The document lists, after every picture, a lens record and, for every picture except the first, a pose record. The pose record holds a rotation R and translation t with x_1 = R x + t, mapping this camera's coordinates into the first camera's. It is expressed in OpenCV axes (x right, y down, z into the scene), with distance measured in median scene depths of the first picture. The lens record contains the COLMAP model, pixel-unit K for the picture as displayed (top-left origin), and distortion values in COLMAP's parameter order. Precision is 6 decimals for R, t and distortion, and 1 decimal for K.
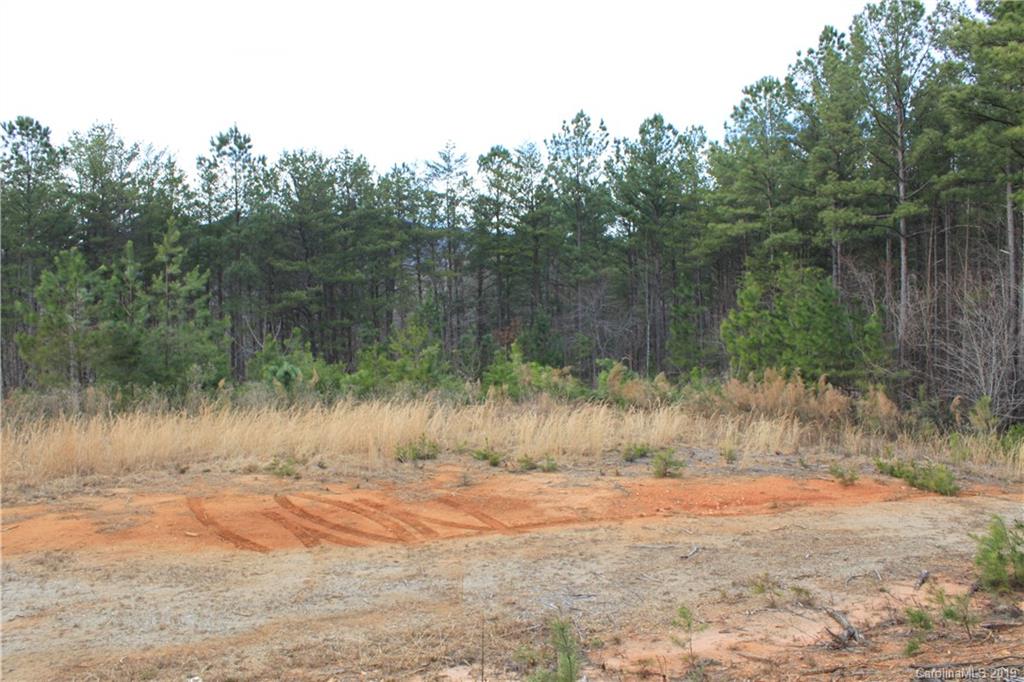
lens RADIAL K [[840.2, 0, 512.0], [0, 840.2, 341.0], [0, 0, 1]] dist [-0.177877, 0.150056]
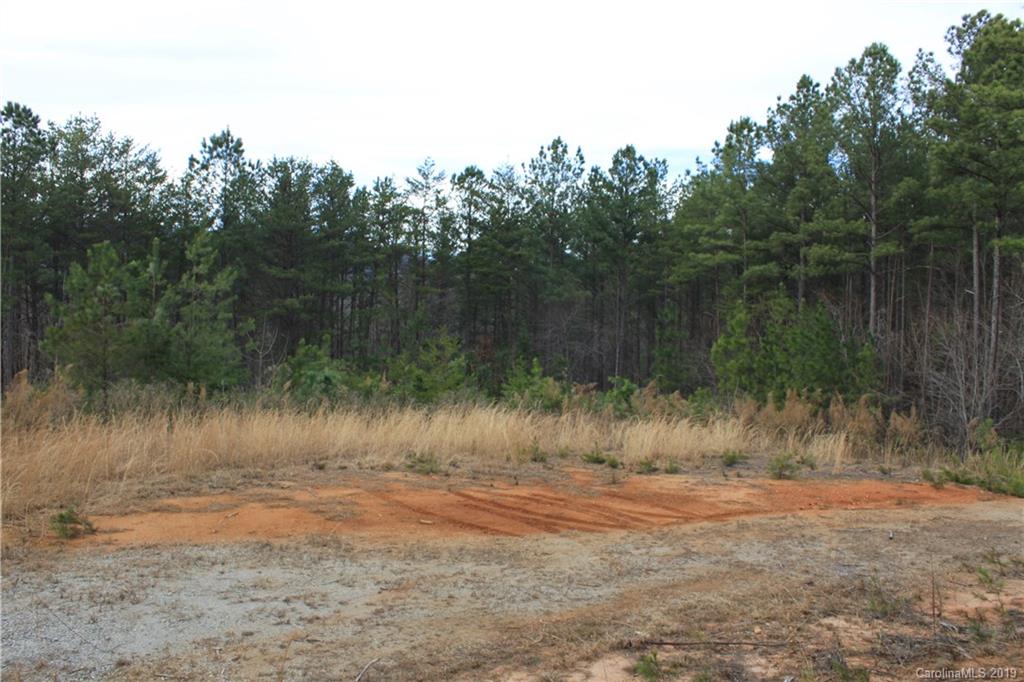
lens RADIAL K [[840.2, 0, 512.0], [0, 840.2, 341.0], [0, 0, 1]] dist [-0.177877, 0.150056]
pose [[0.991349, 0.040372, 0.124887, -0.118883], [-0.036918, 0.998872, -0.029846, 0.010134], [-0.125951, 0.024978, 0.991722, -0.015851]]
